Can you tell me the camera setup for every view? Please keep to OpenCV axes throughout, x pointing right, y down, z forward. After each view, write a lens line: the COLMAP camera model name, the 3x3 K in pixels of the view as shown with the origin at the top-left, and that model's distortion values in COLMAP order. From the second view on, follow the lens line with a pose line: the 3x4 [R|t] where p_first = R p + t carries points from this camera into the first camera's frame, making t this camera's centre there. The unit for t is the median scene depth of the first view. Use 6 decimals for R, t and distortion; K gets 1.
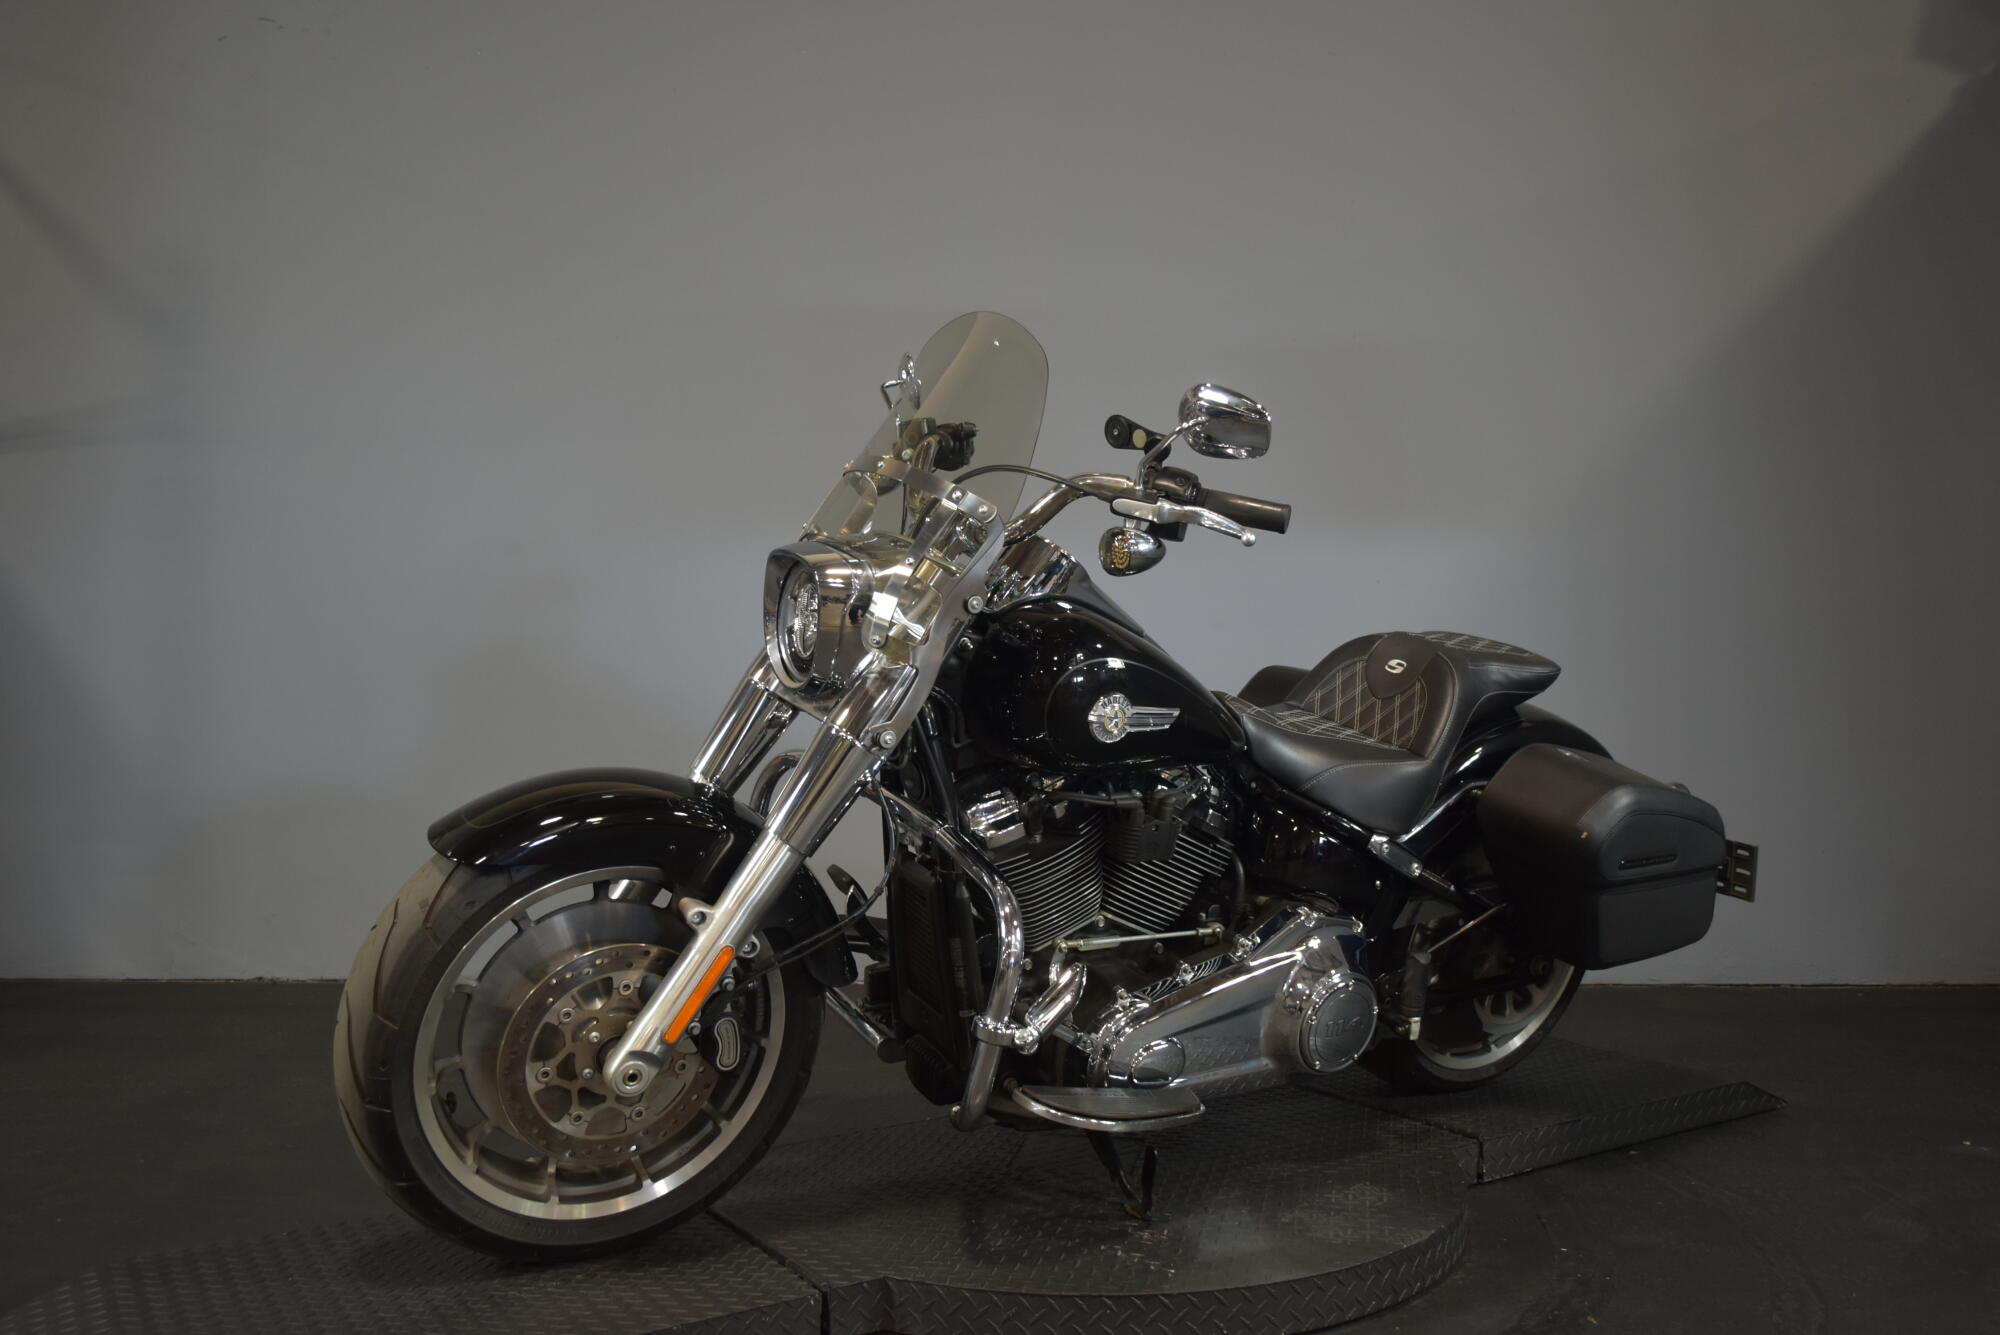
lens RADIAL K [[1621.4, 0, 1000.0], [0, 1621.4, 667.5], [0, 0, 1]] dist [0.004114, 0.001181]
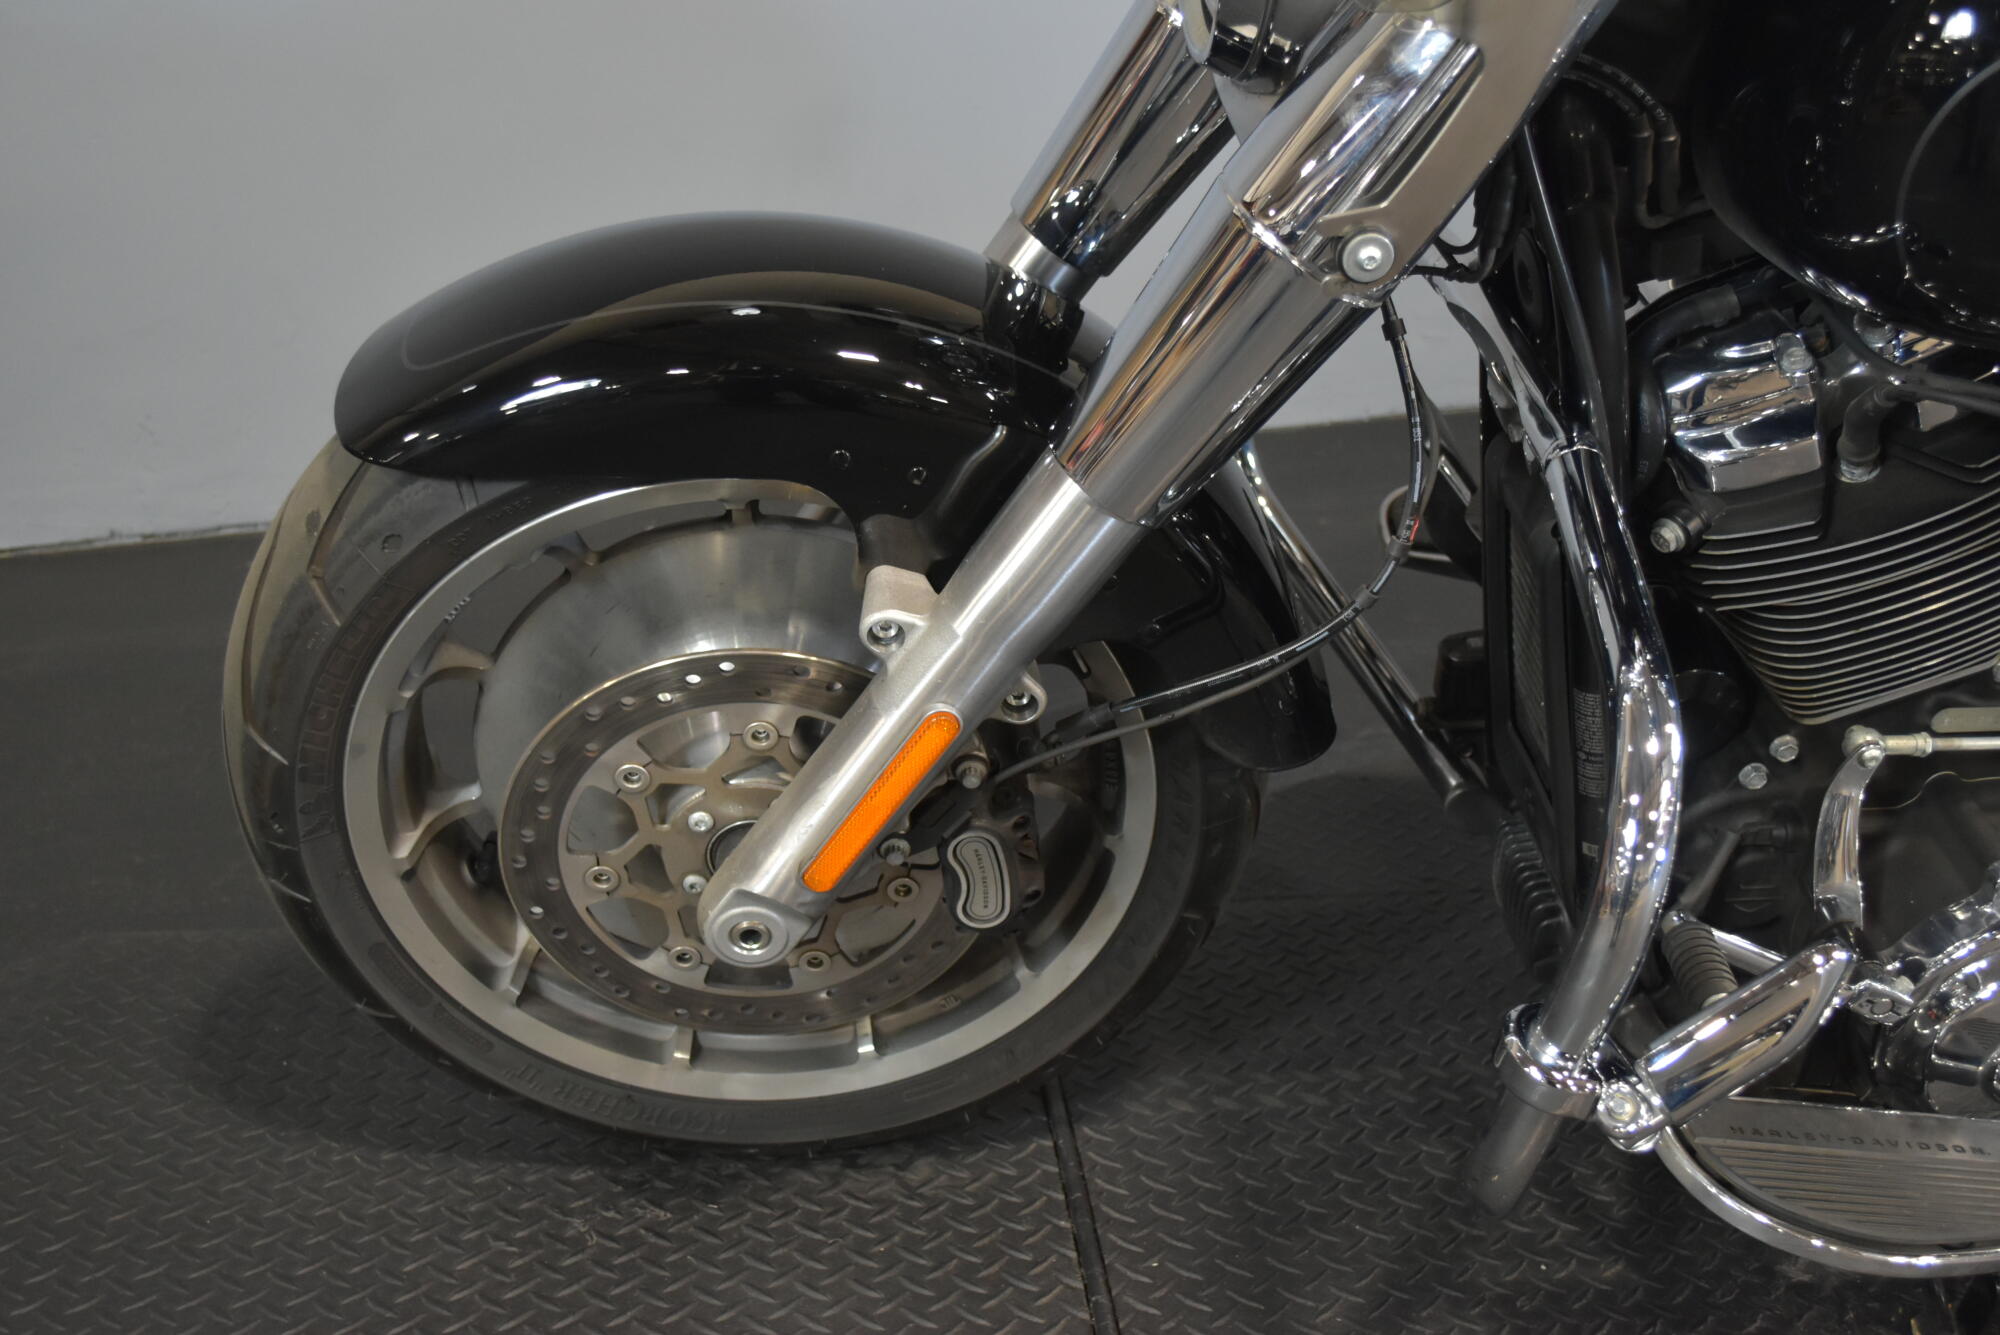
lens RADIAL K [[2062.9, 0, 971.3], [0, 2062.9, 667.1], [0, 0, 1]] dist [0.024951, 0.013797]
pose [[0.892637, 0.193060, -0.407342, 0.048113], [-0.017975, 0.918170, 0.395778, -0.044754], [0.450418, -0.345965, 0.823063, 0.532694]]
